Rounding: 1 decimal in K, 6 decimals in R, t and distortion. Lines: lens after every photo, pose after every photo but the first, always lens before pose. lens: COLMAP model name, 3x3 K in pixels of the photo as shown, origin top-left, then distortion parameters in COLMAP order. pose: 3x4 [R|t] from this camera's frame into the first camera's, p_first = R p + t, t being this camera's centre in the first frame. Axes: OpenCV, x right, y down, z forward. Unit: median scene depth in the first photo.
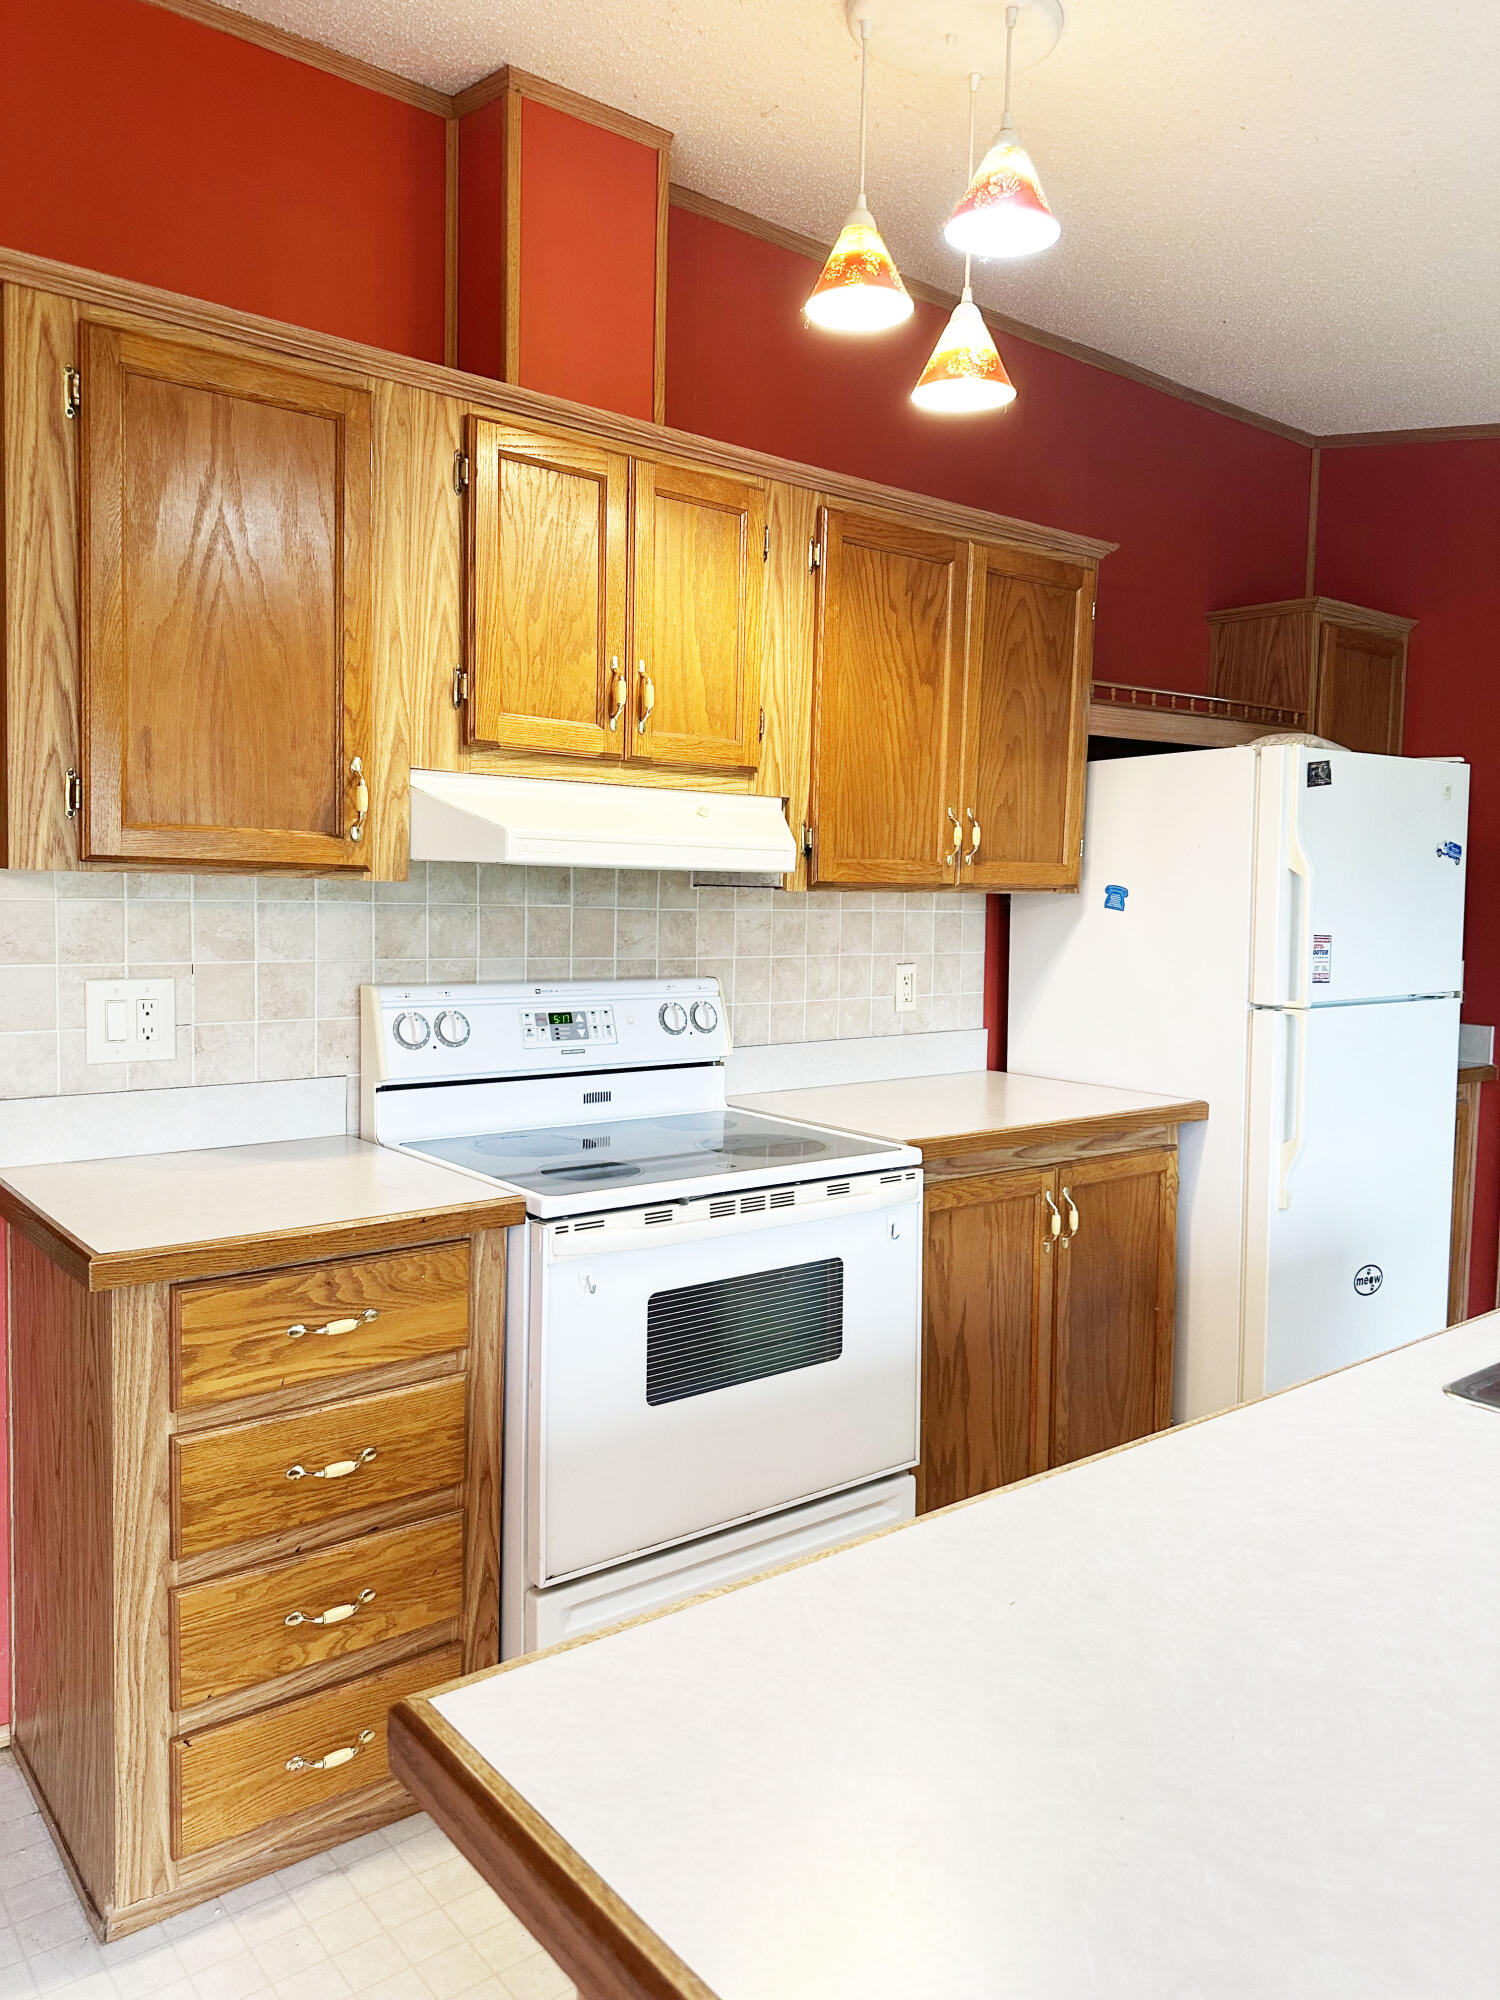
lens RADIAL K [[1419.4, 0, 752.3], [0, 1419.4, 994.7], [0, 0, 1]] dist [0.034803, -0.014395]
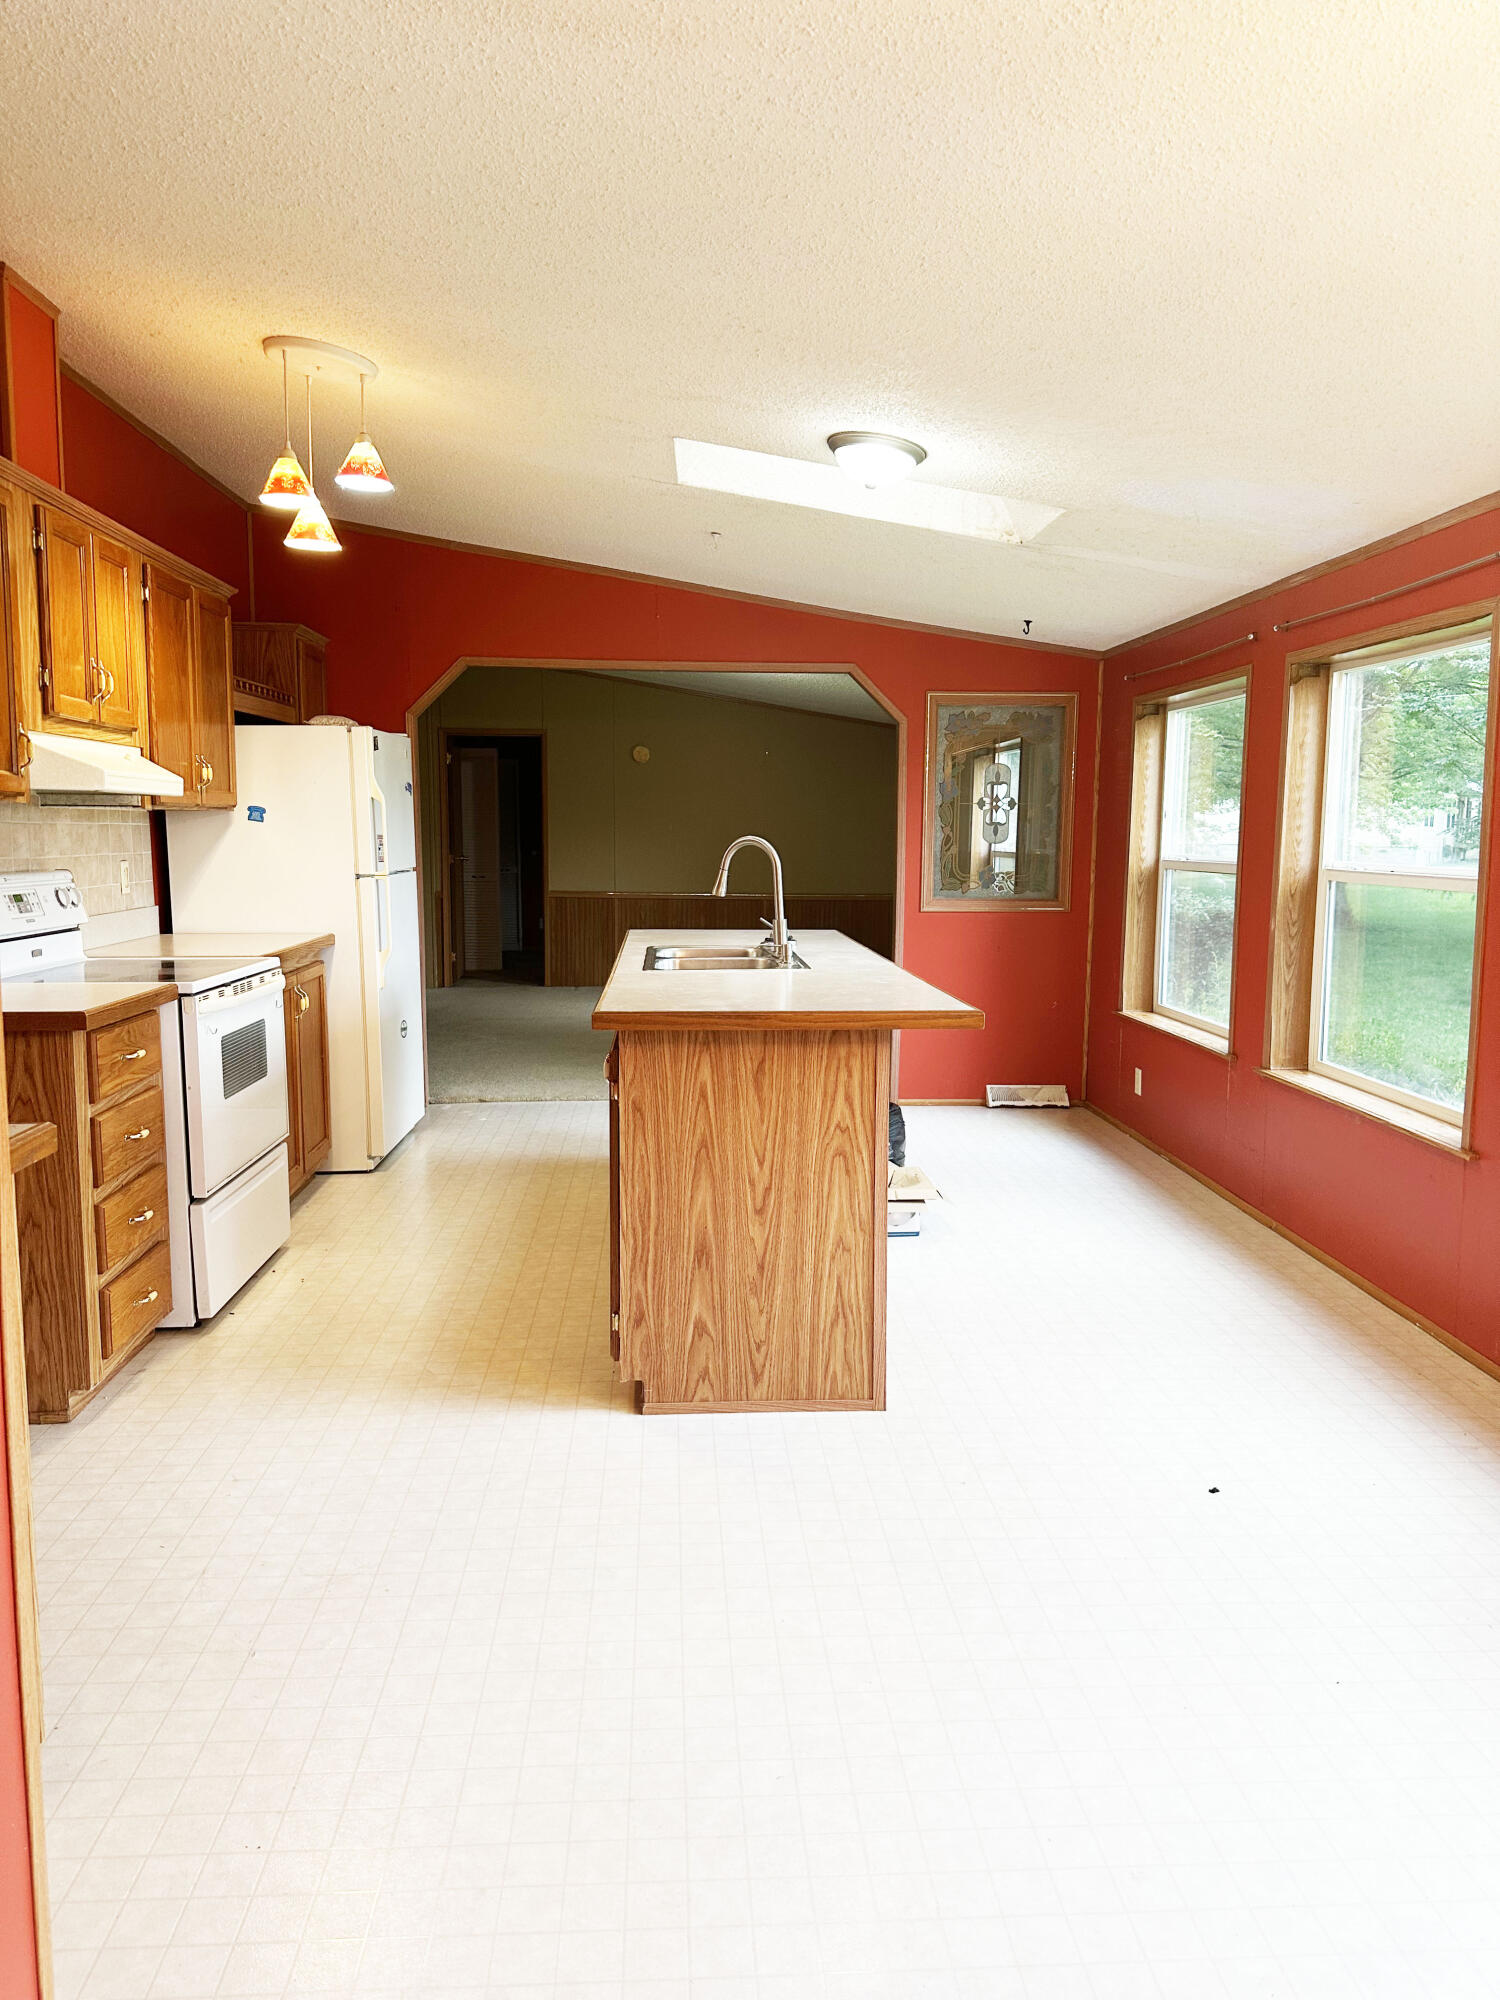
lens RADIAL K [[1419.4, 0, 747.3], [0, 1419.4, 1006.3], [0, 0, 1]] dist [0.034803, -0.014395]
pose [[0.575142, -0.115166, 0.809906, -0.850529], [0.065928, 0.993346, 0.094433, 0.035476], [-0.815392, -0.000917, 0.578908, -0.426070]]
